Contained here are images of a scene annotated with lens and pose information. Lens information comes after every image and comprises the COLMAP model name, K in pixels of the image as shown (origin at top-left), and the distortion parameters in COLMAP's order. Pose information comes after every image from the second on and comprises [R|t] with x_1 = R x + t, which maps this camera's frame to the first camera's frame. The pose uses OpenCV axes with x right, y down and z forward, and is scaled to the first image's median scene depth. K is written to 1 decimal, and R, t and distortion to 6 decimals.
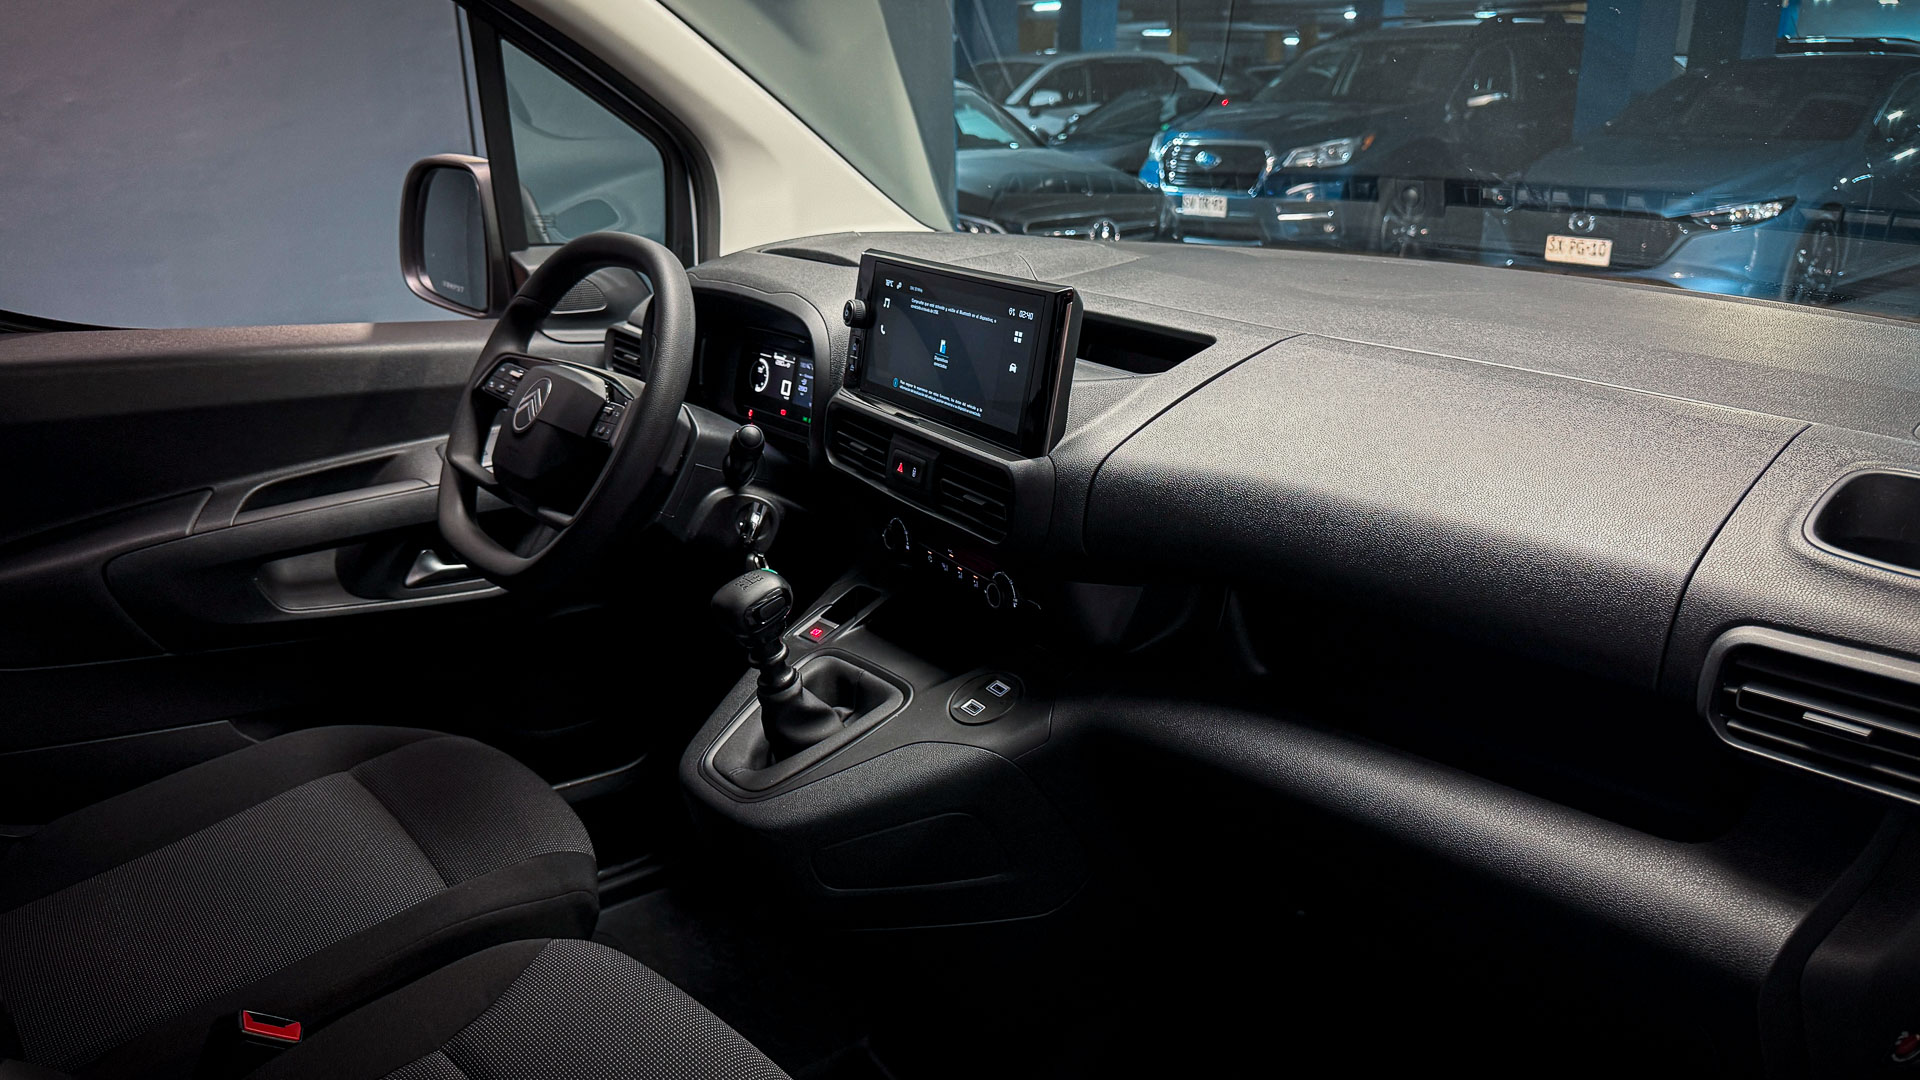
lens RADIAL K [[1370.1, 0, 969.5], [0, 1370.1, 551.5], [0, 0, 1]] dist [0.040710, -0.066449]
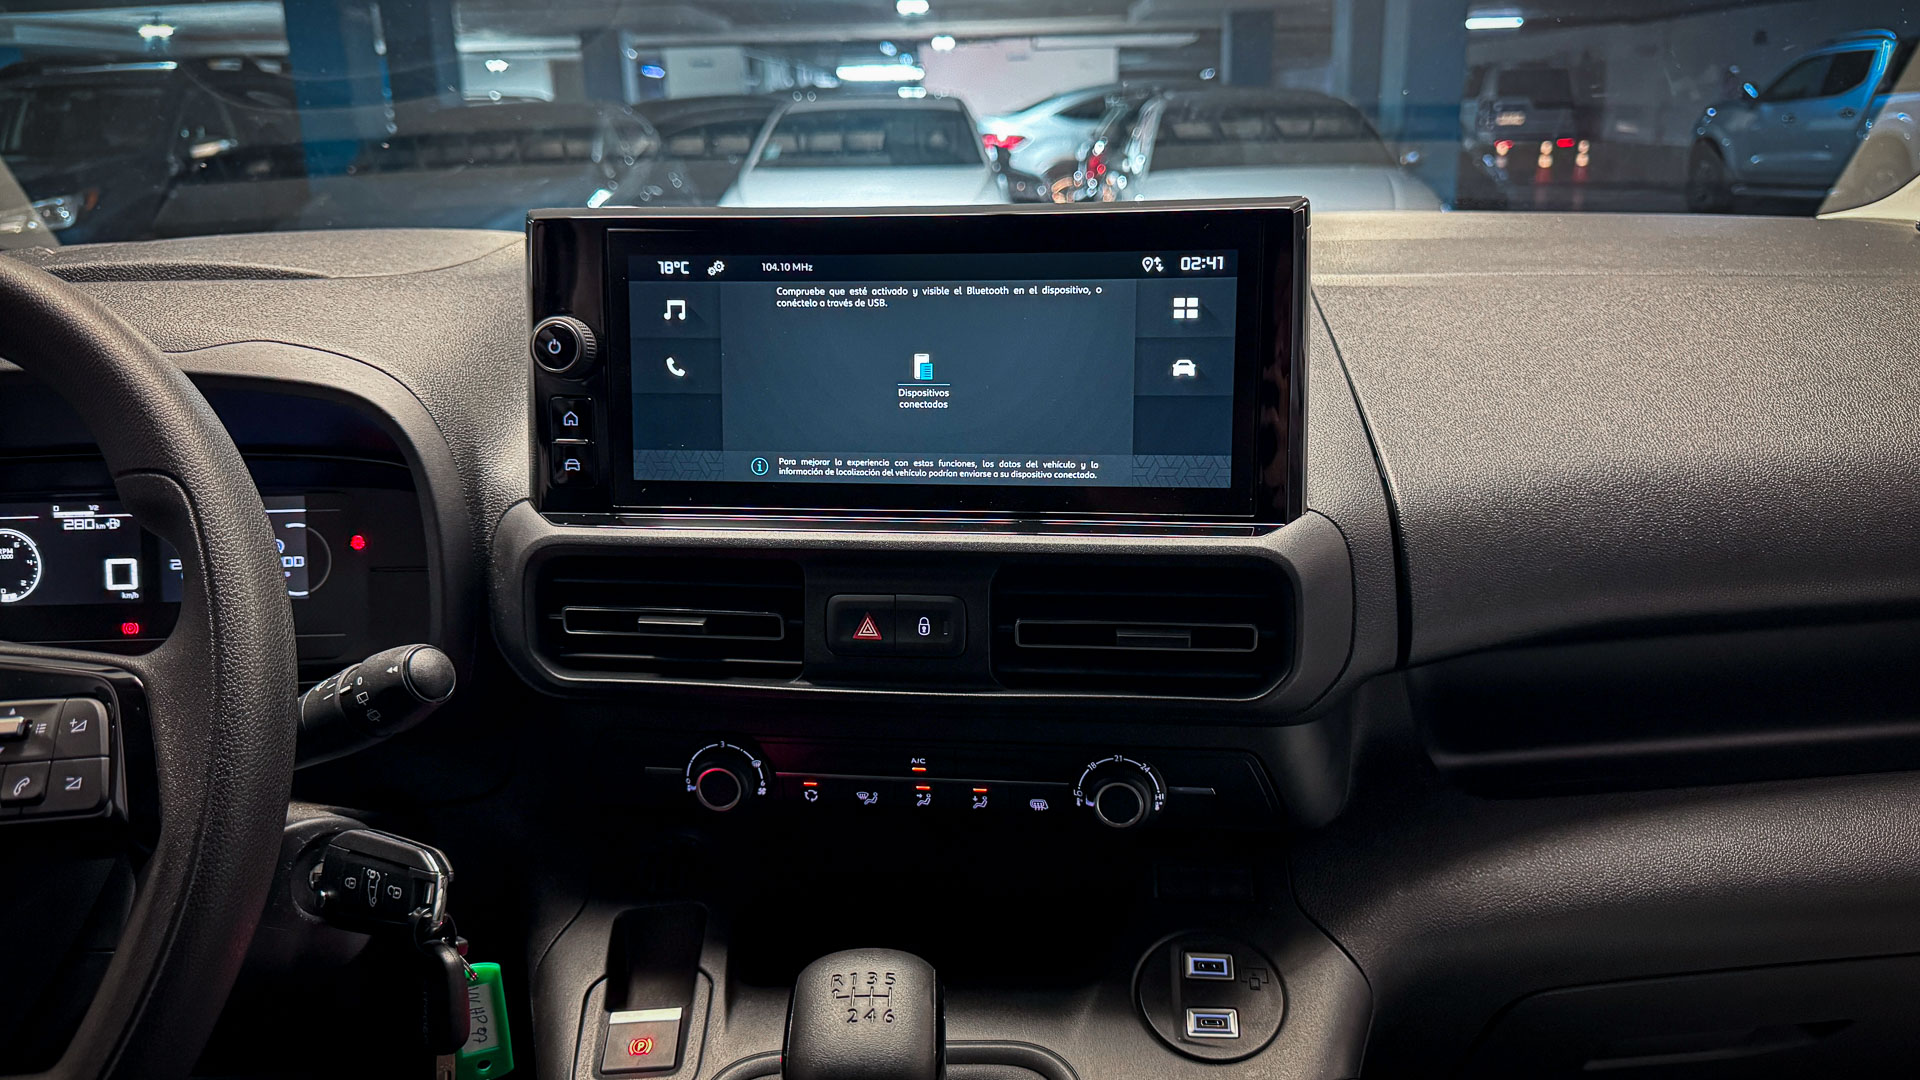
lens RADIAL K [[1370.1, 0, 962.8], [0, 1370.1, 543.2], [0, 0, 1]] dist [0.040710, -0.066449]
pose [[0.628260, -0.226355, 0.744347, -0.254229], [0.262980, 0.962212, 0.070641, -0.076730], [-0.732210, 0.151367, 0.664046, 0.431293]]
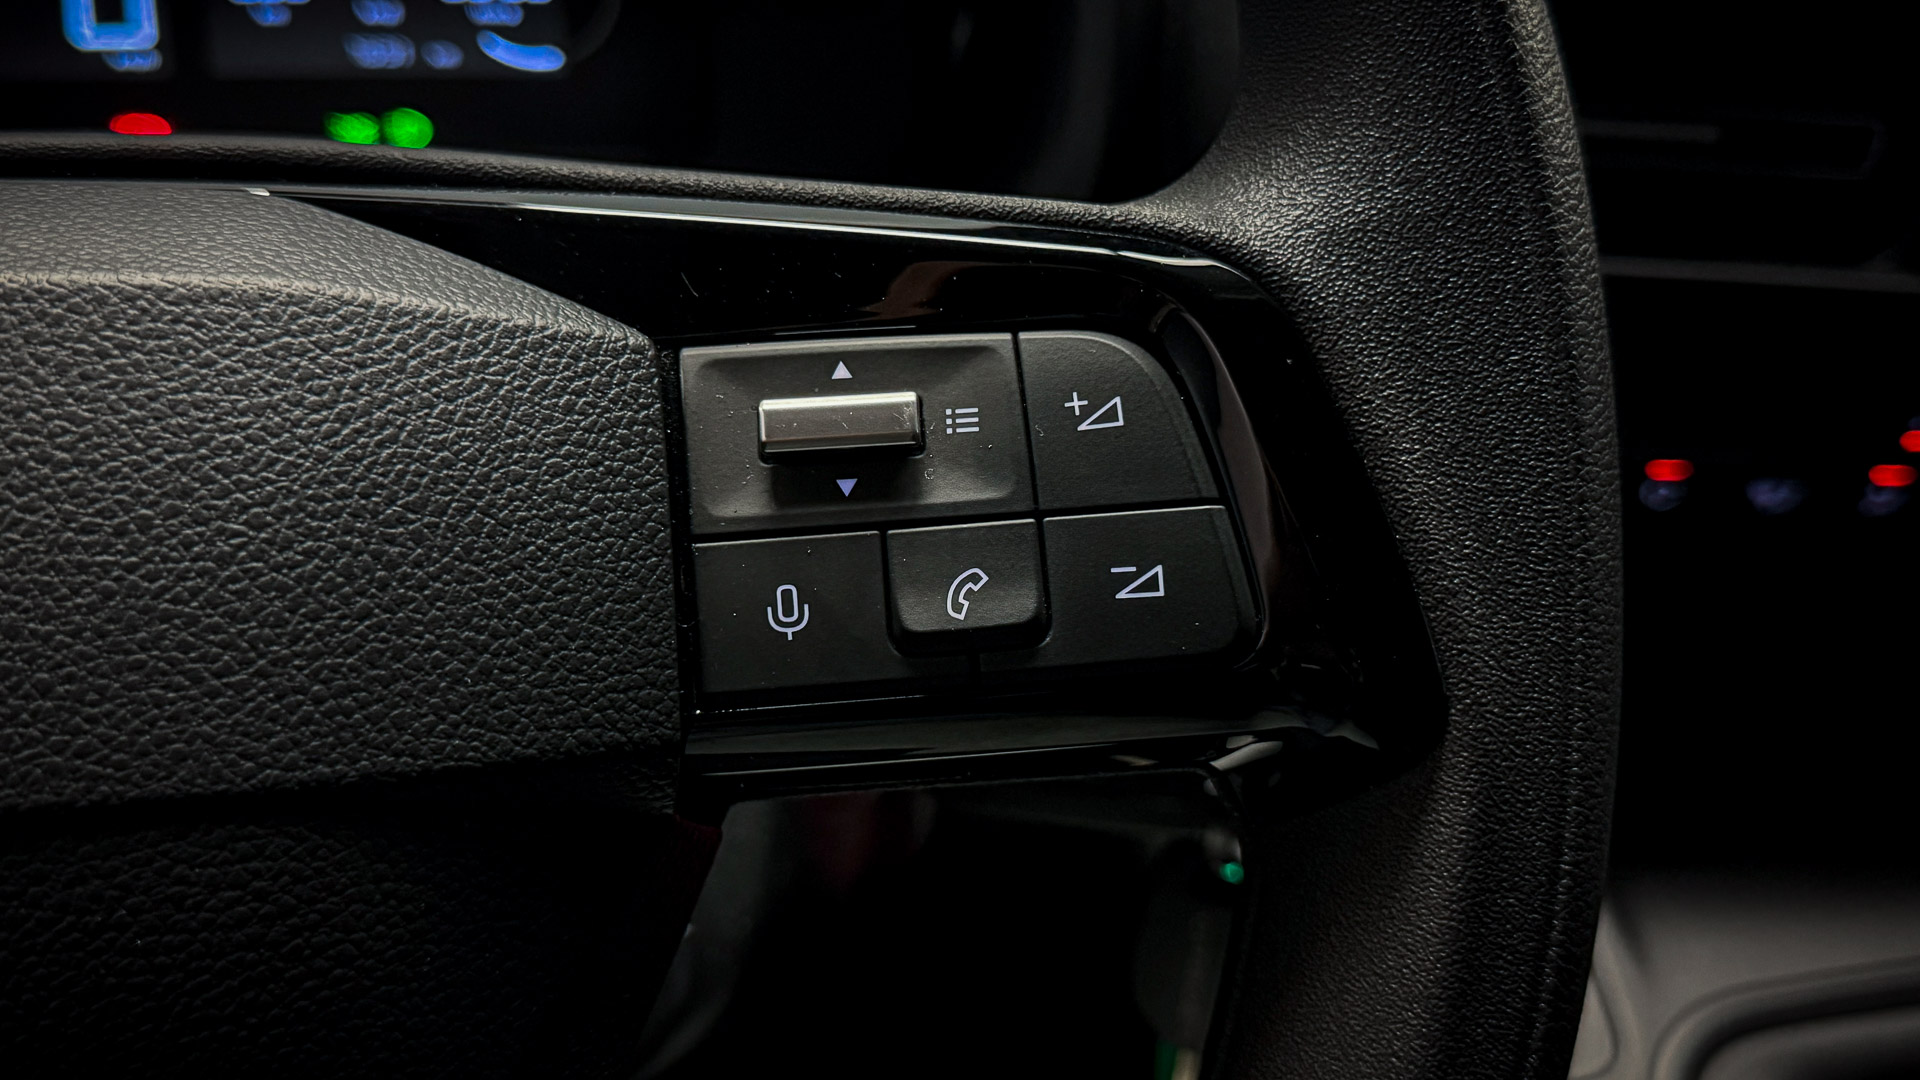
lens RADIAL K [[1912.1, 0, 944.7], [0, 1912.1, 537.1], [0, 0, 1]] dist [0.128738, 0.000000]
pose [[0.499476, -0.414535, 0.760713, -0.272929], [0.231609, 0.910022, 0.343827, -0.103580], [-0.834794, 0.004455, 0.550544, 0.650866]]
